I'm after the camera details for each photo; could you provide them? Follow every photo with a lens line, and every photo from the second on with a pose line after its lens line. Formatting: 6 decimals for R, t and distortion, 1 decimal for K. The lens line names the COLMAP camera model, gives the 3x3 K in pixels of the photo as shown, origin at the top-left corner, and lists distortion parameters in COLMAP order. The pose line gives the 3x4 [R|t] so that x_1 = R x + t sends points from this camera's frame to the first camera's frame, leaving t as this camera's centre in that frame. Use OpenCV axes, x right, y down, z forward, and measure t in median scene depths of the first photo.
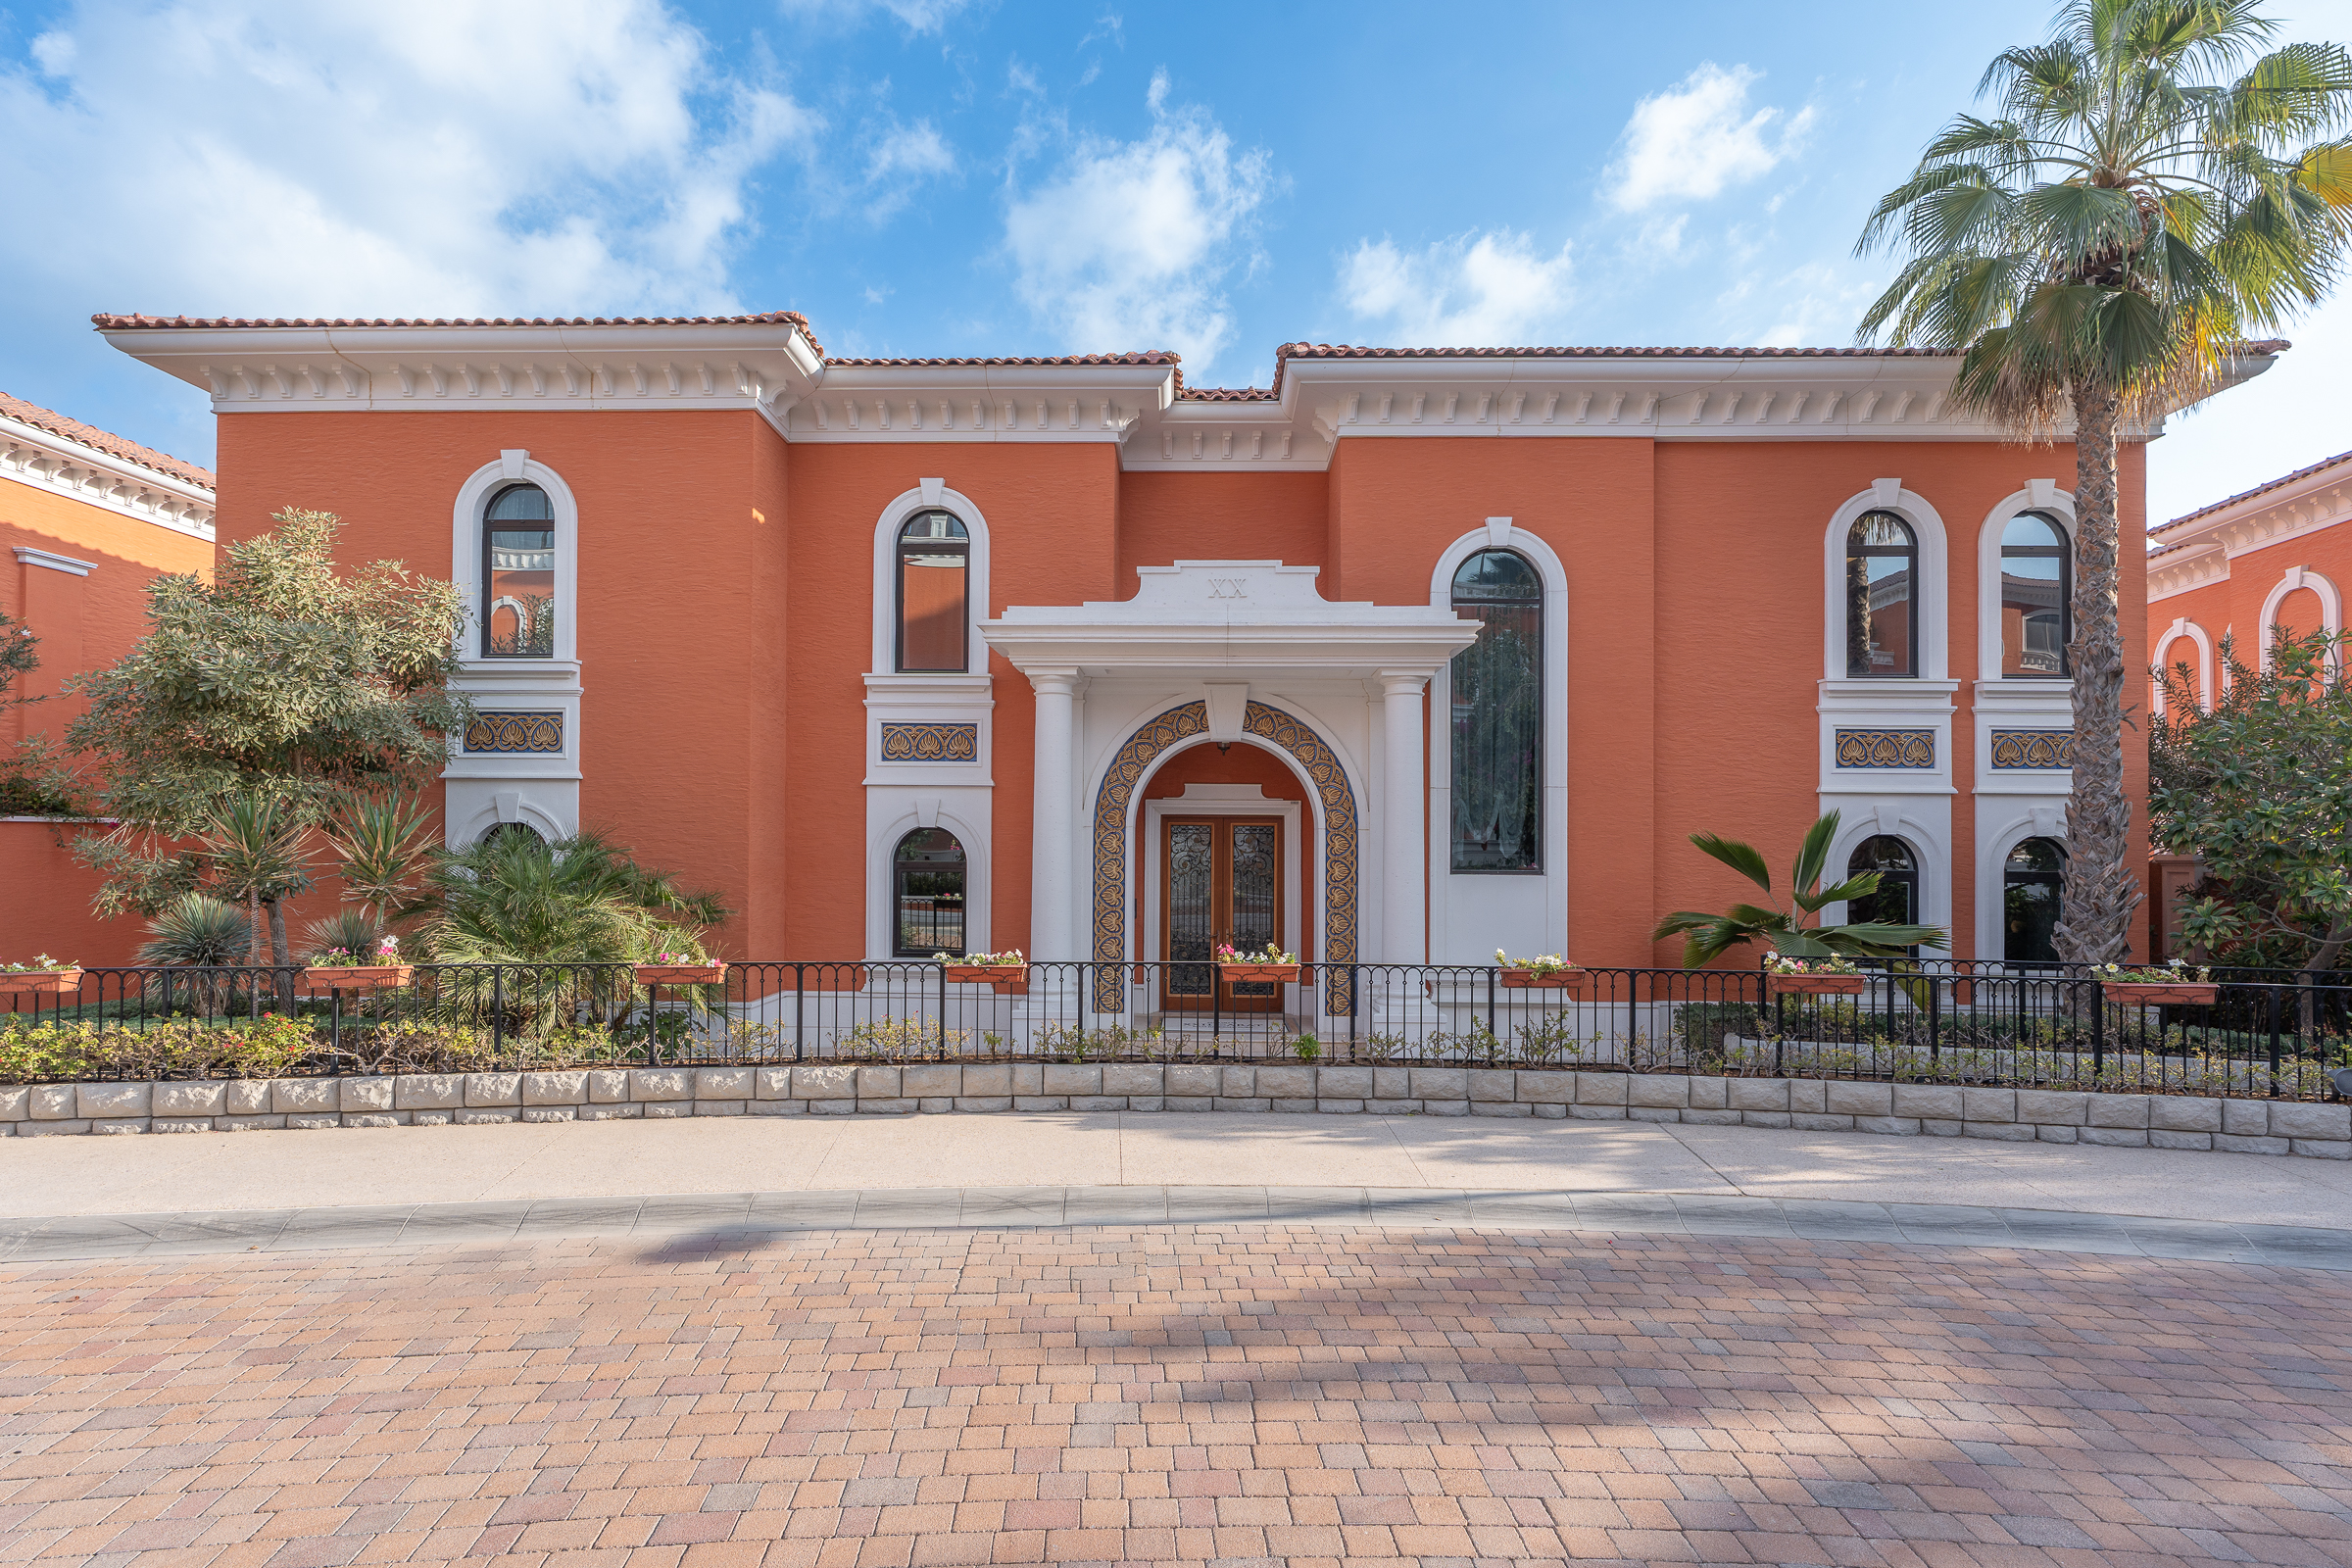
lens RADIAL K [[1082.9, 0, 1162.7], [0, 1082.9, 826.0], [0, 0, 1]] dist [-0.003836, 0.000560]
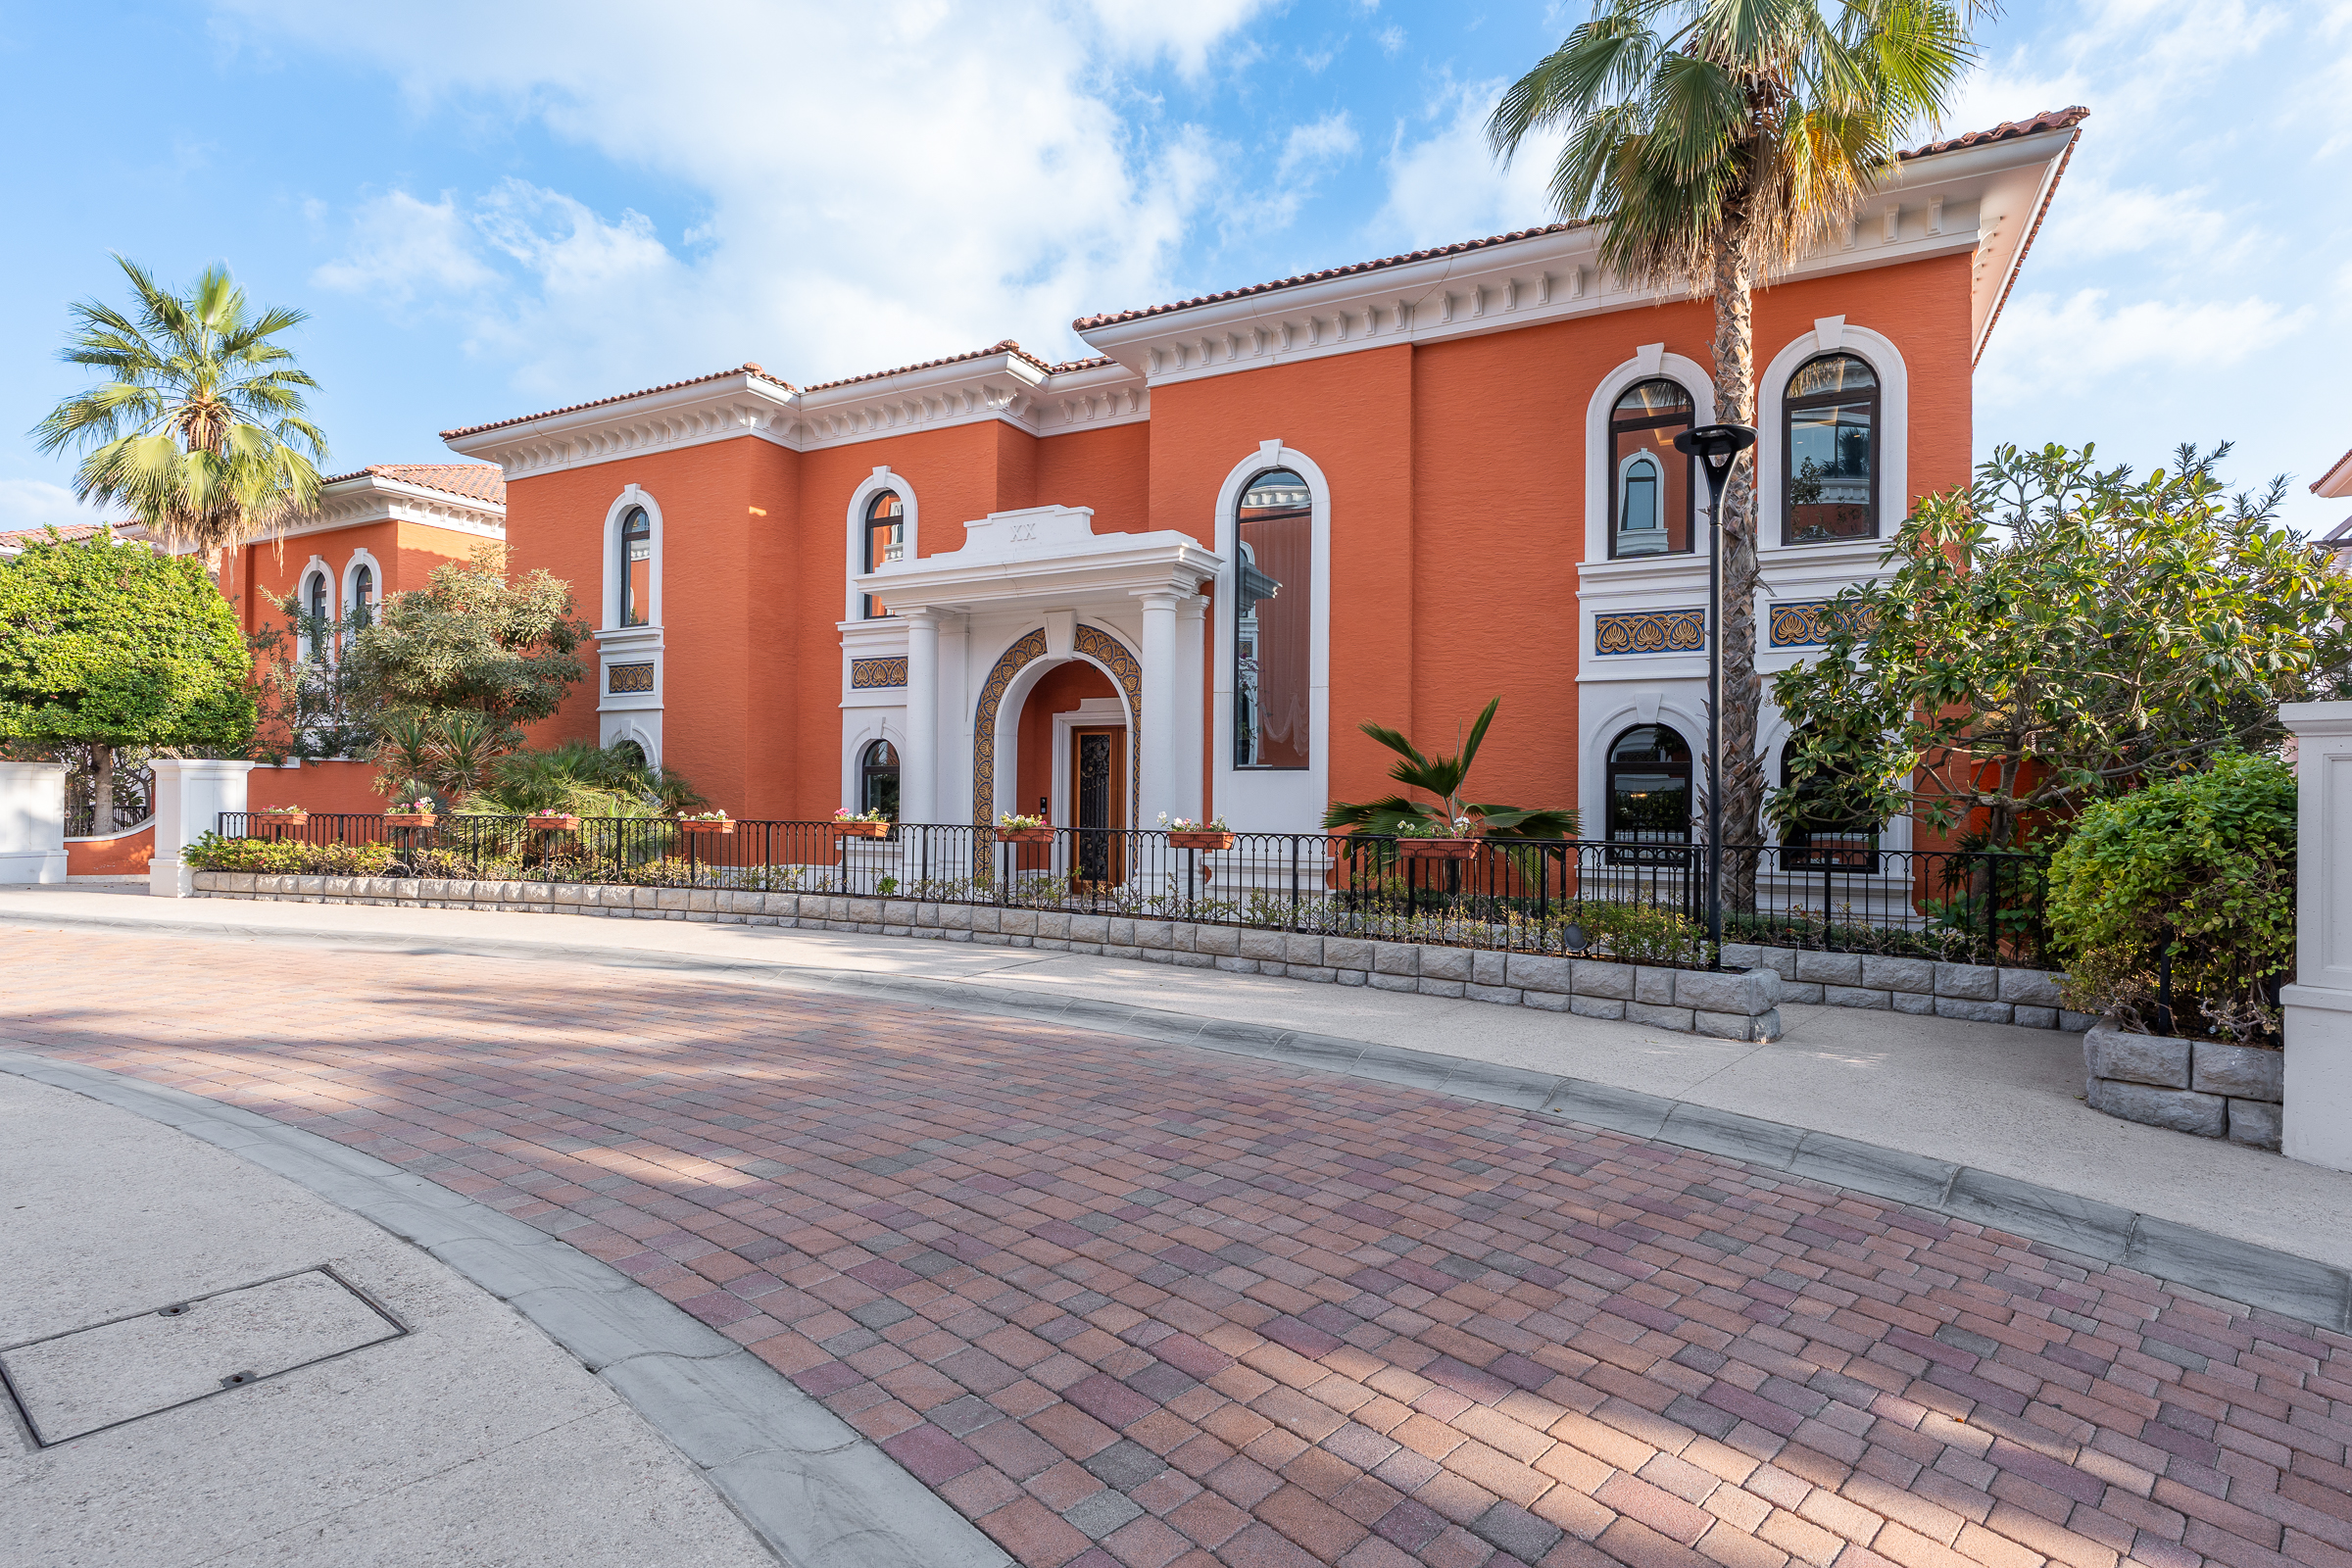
lens RADIAL K [[1082.9, 0, 1184.9], [0, 1082.9, 783.8], [0, 0, 1]] dist [-0.003836, 0.000560]
pose [[0.912031, -0.003239, -0.410108, 0.689849], [0.006318, 0.999961, 0.006151, 0.052424], [0.410072, -0.008201, 0.912016, -0.028401]]
